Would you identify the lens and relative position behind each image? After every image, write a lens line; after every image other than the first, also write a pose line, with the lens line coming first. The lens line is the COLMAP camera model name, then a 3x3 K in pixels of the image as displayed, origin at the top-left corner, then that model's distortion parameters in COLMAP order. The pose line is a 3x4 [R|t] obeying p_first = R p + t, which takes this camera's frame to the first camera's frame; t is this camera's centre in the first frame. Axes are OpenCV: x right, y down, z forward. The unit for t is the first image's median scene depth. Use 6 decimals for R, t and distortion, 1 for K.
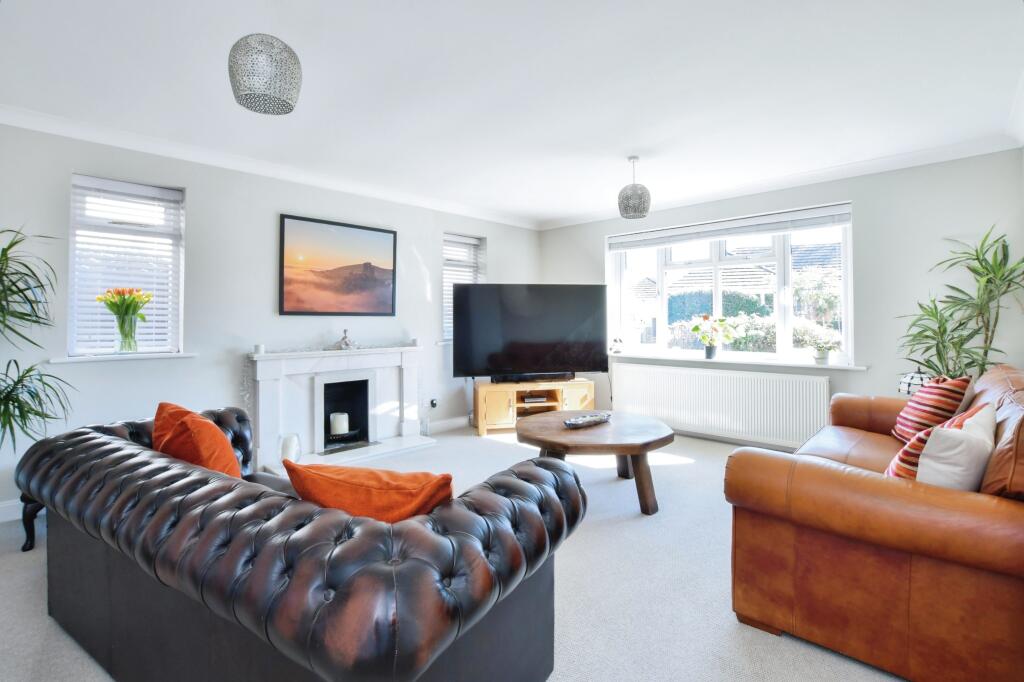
lens RADIAL K [[466.4, 0, 506.5], [0, 466.4, 329.5], [0, 0, 1]] dist [-0.002263, 0.000000]
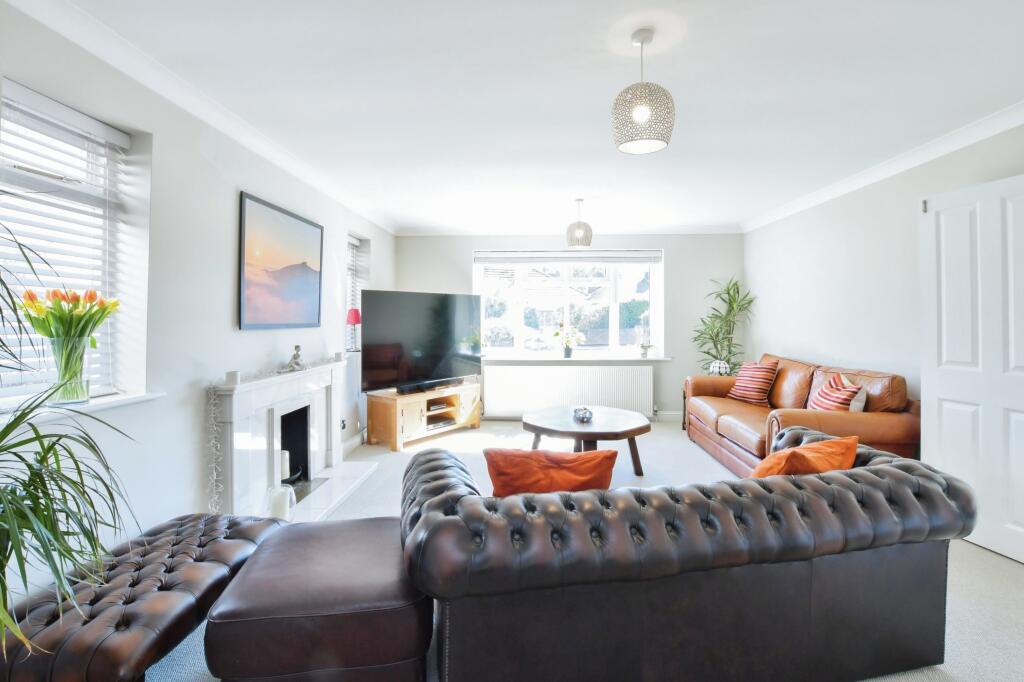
lens RADIAL K [[466.4, 0, 506.5], [0, 466.4, 329.5], [0, 0, 1]] dist [-0.002263, 0.000000]
pose [[0.753657, -0.012421, 0.657151, -0.616304], [0.011591, 0.999917, 0.005606, -0.027925], [-0.657166, 0.003392, 0.753738, 0.165273]]
